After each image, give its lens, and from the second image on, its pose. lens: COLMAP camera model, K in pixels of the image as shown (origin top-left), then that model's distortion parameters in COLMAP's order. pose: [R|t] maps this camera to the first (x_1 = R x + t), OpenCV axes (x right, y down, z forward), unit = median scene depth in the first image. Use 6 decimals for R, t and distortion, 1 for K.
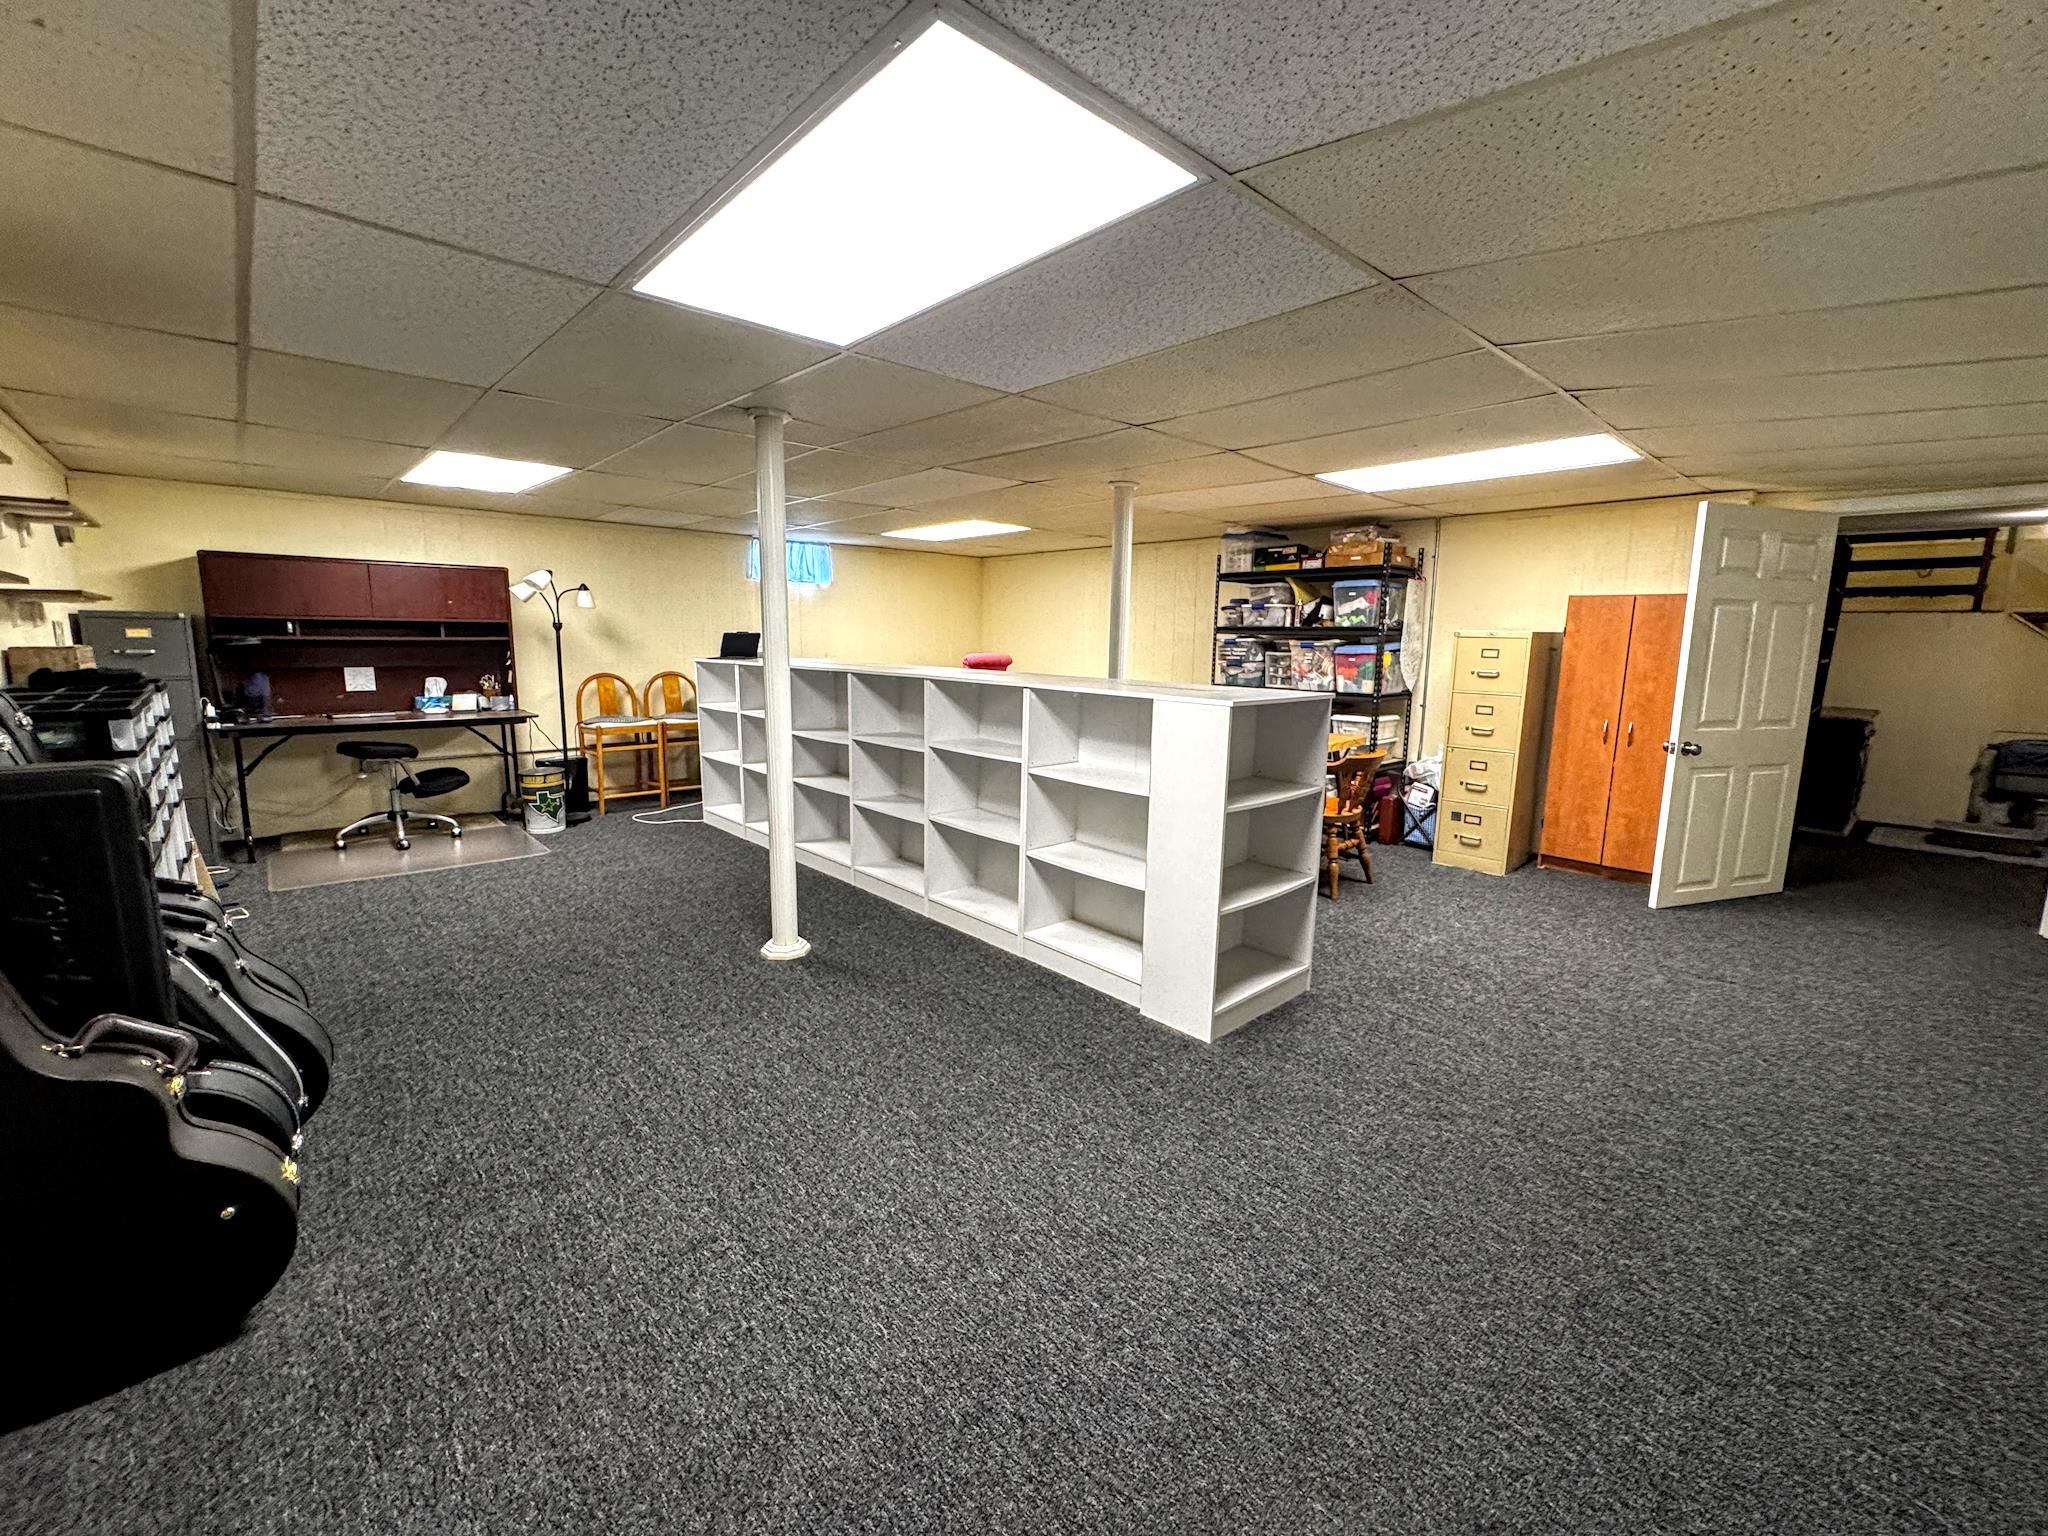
lens RADIAL K [[835.9, 0, 1018.7], [0, 835.9, 767.5], [0, 0, 1]] dist [0.002411, -0.000643]
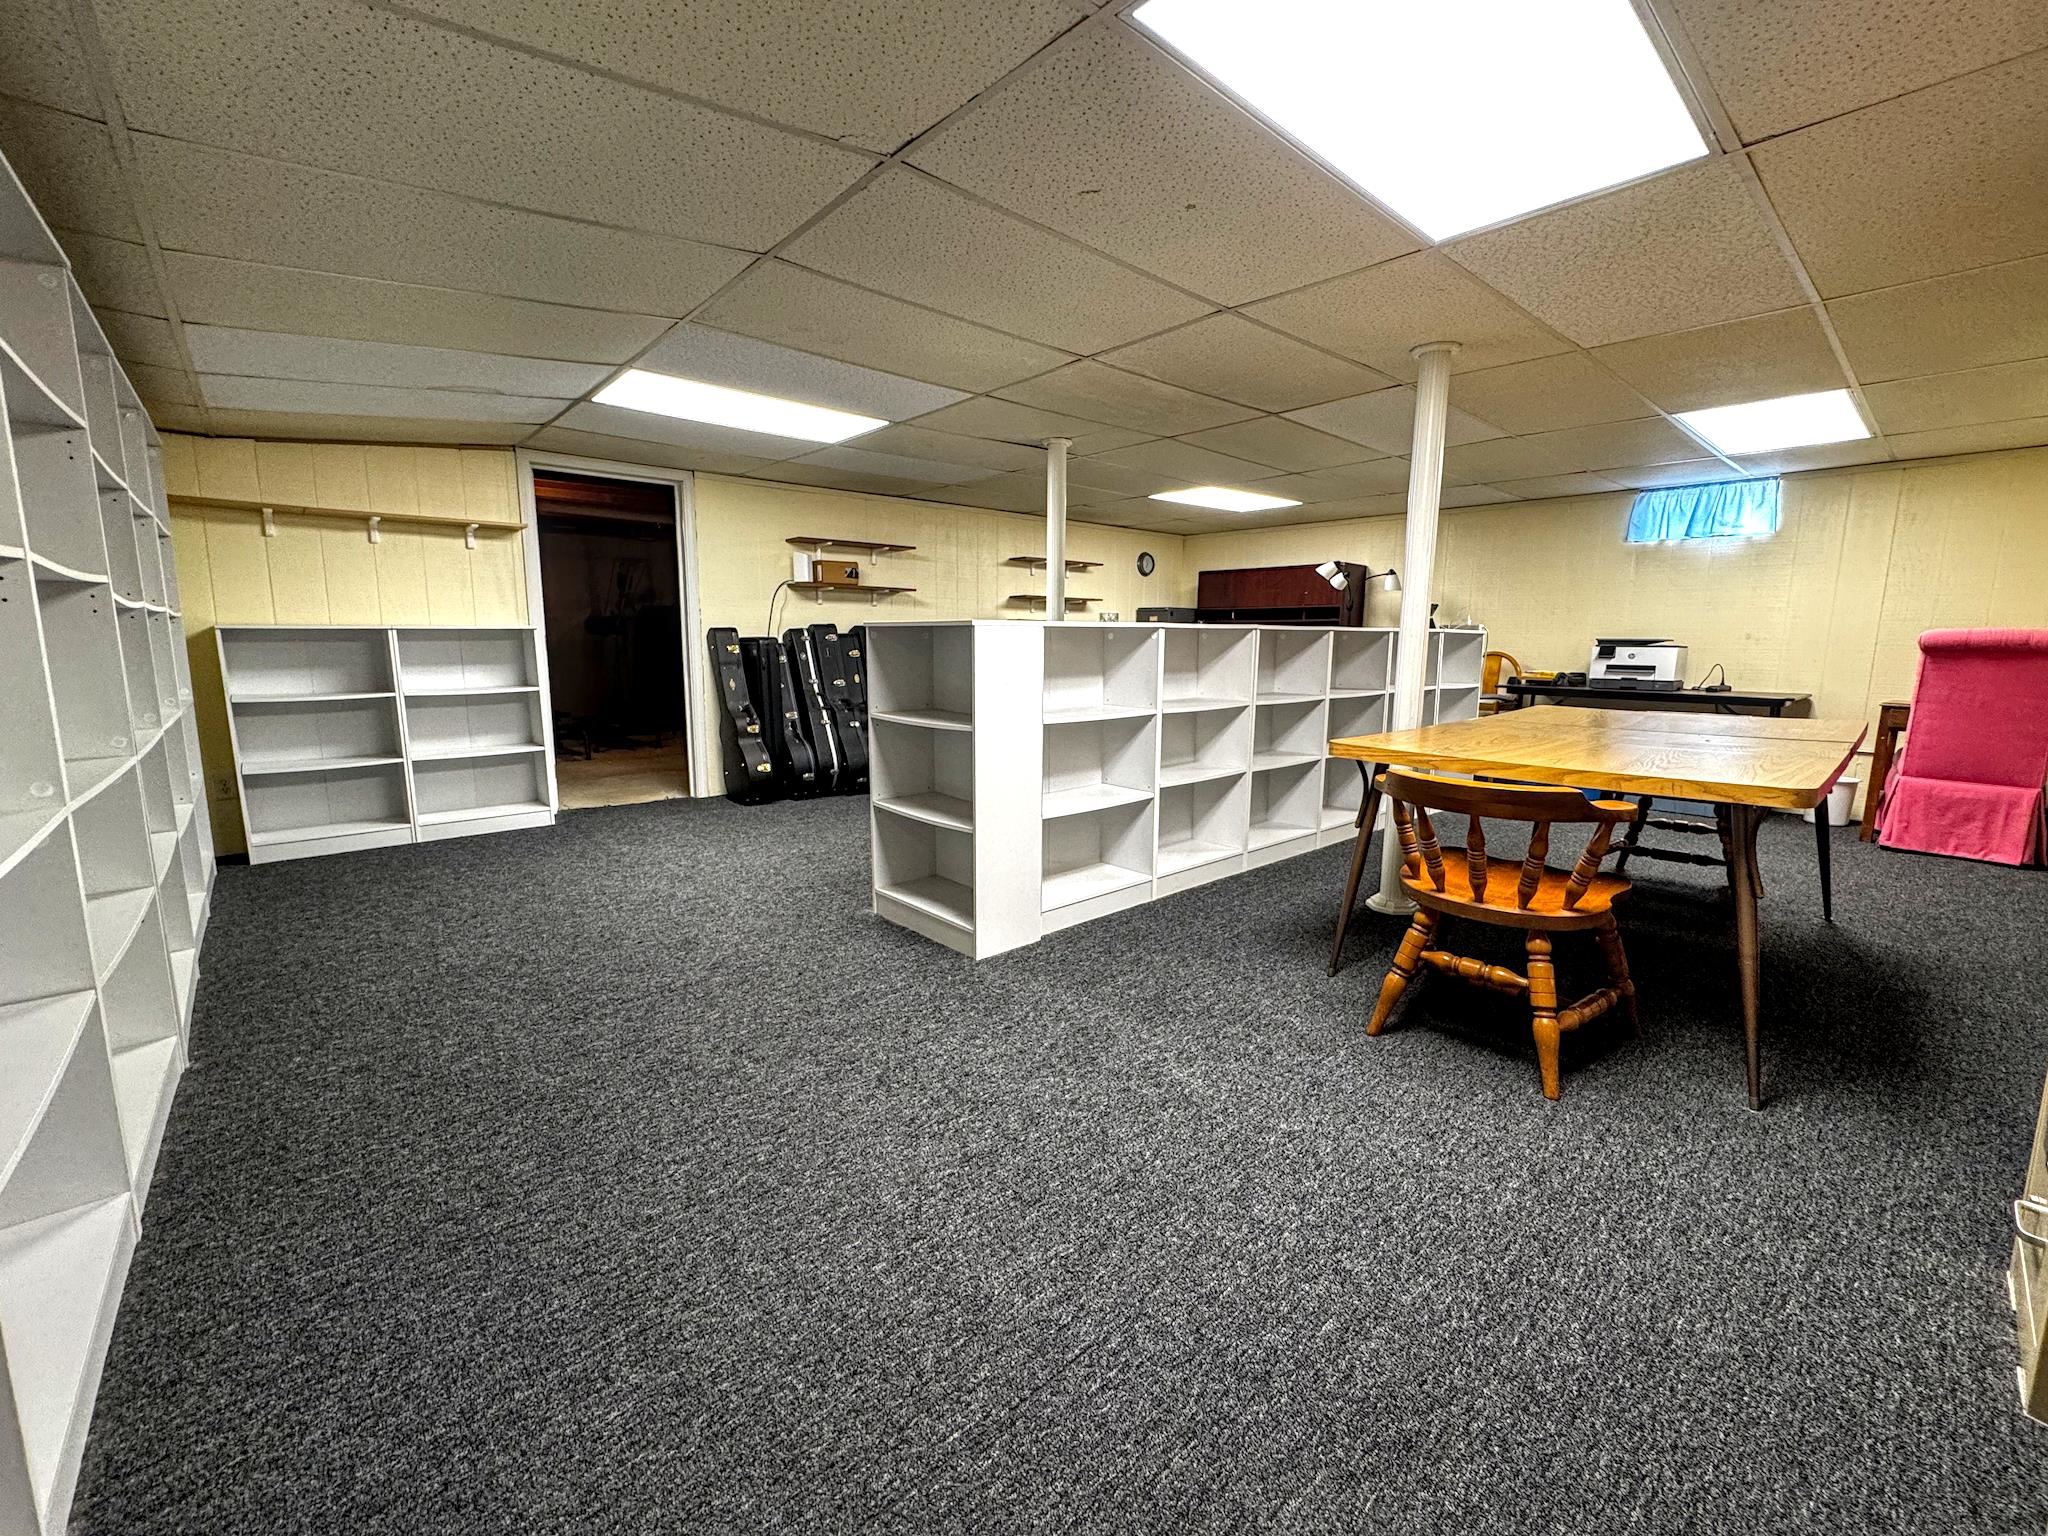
lens RADIAL K [[835.9, 0, 1018.7], [0, 835.9, 767.5], [0, 0, 1]] dist [0.002411, -0.000643]
pose [[-0.015425, 0.139744, -0.990068, 1.320171], [-0.156961, 0.977570, 0.140425, -0.071745], [0.987484, 0.157568, 0.006856, 1.113743]]
